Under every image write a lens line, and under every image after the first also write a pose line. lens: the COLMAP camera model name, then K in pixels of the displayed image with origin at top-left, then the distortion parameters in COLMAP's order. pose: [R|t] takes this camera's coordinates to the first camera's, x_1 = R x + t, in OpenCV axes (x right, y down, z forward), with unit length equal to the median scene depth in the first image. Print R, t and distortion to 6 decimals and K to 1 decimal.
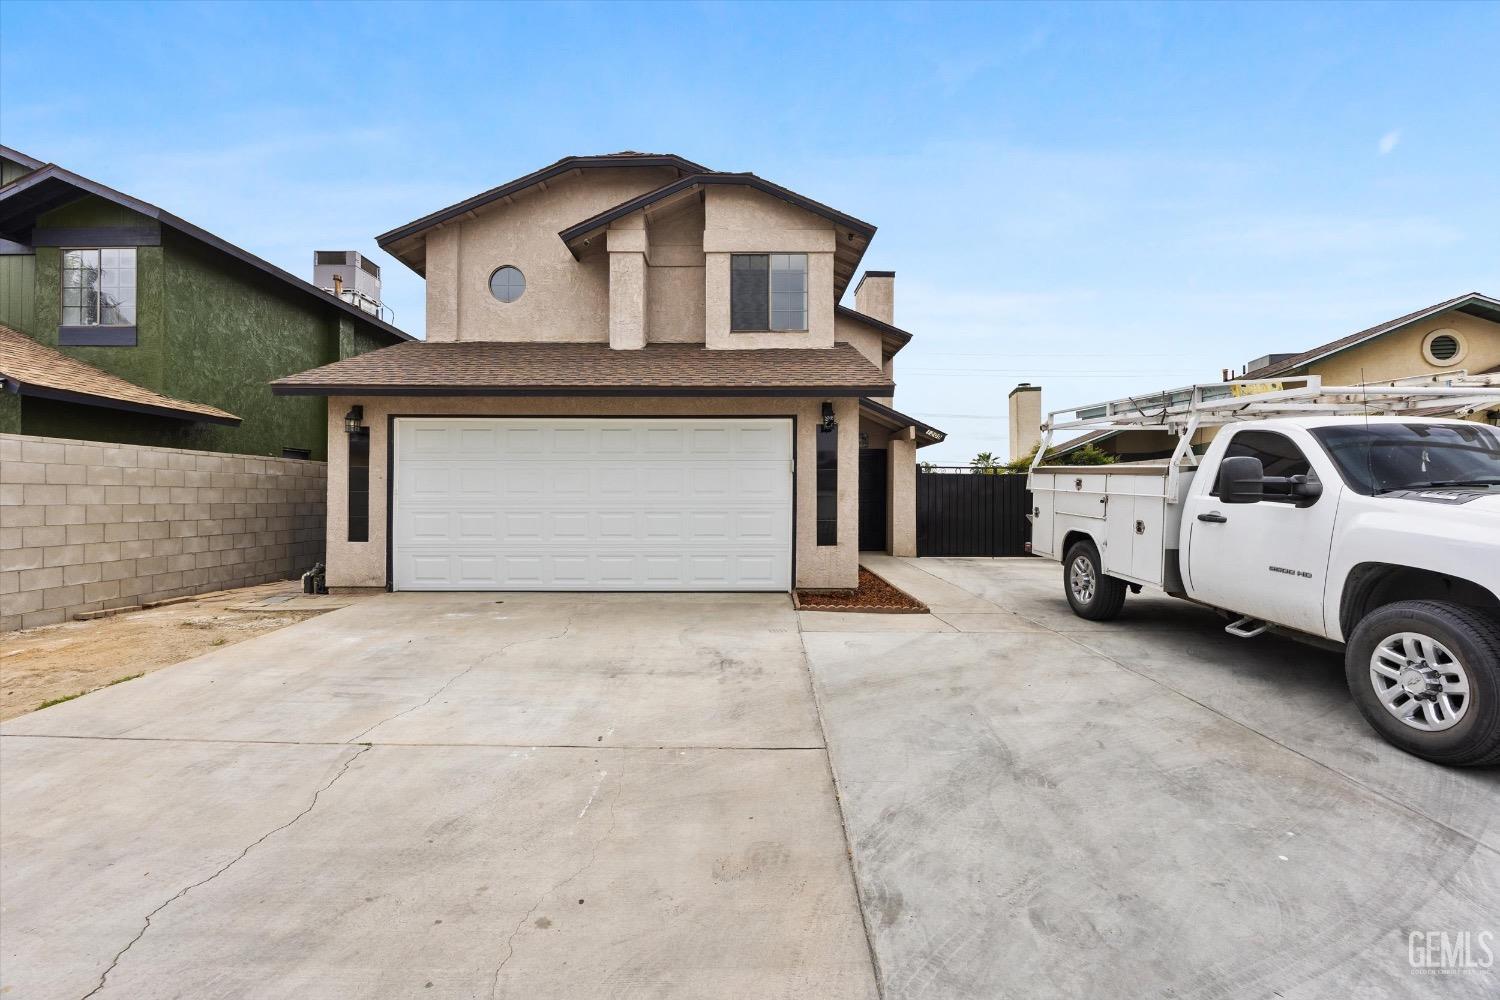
lens RADIAL K [[644.5, 0, 751.7], [0, 644.5, 501.0], [0, 0, 1]] dist [-0.018830, 0.001363]
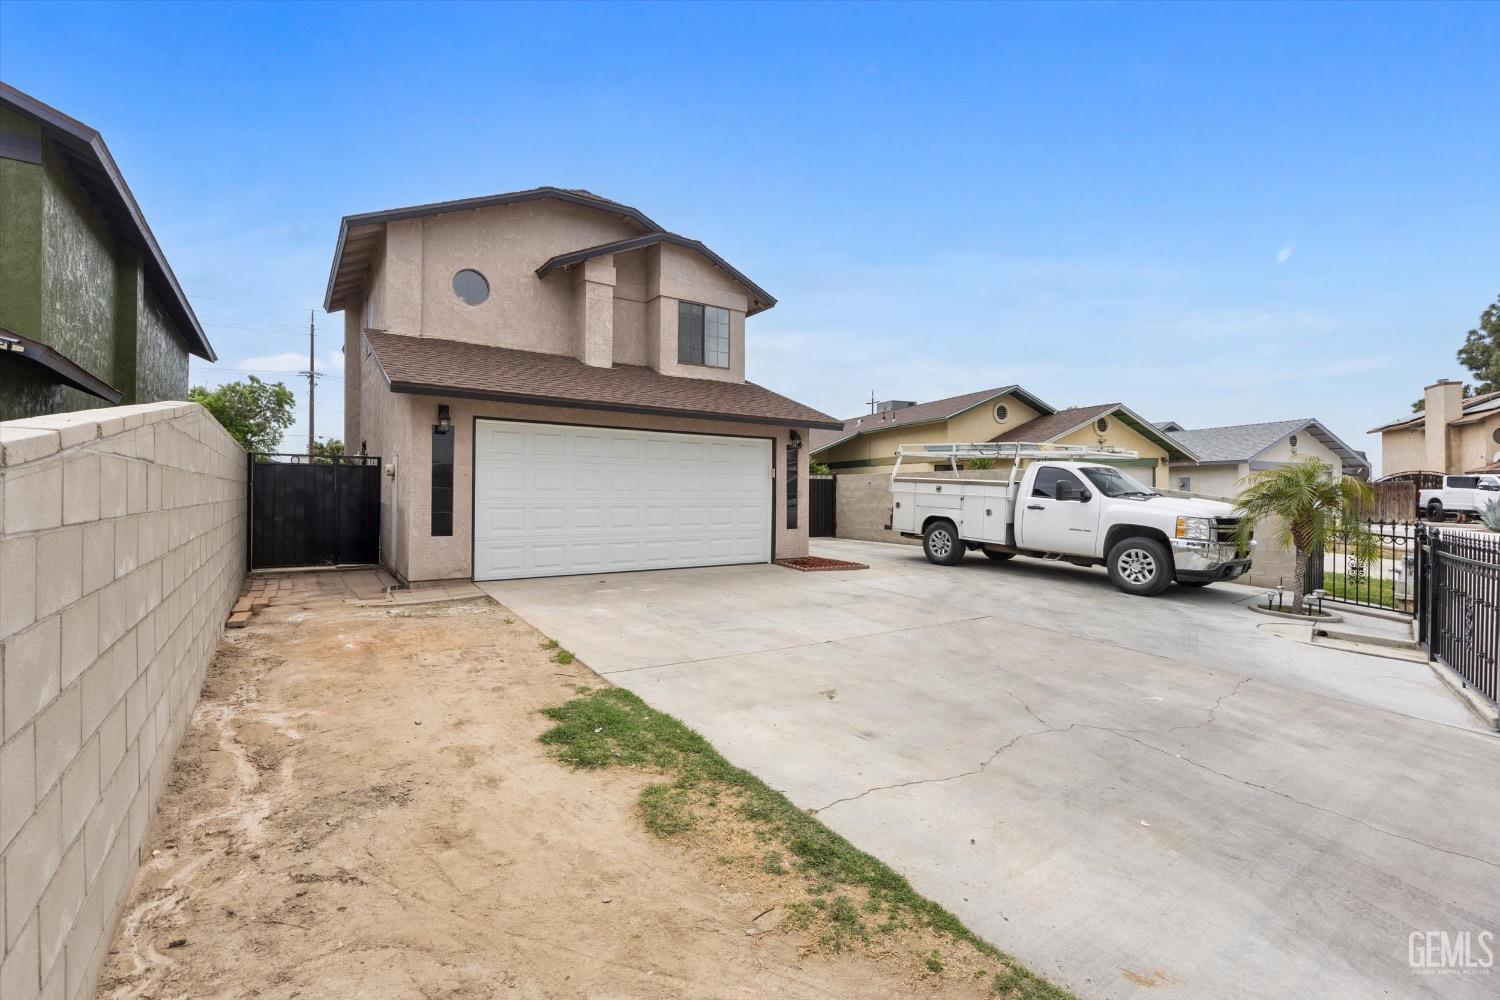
lens RADIAL K [[644.5, 0, 737.3], [0, 644.5, 496.2], [0, 0, 1]] dist [-0.018830, 0.001363]
pose [[0.829404, 0.004328, 0.558633, -0.732307], [-0.005083, 0.999987, -0.000201, -0.003260], [-0.558626, -0.002672, 0.829415, -0.122467]]
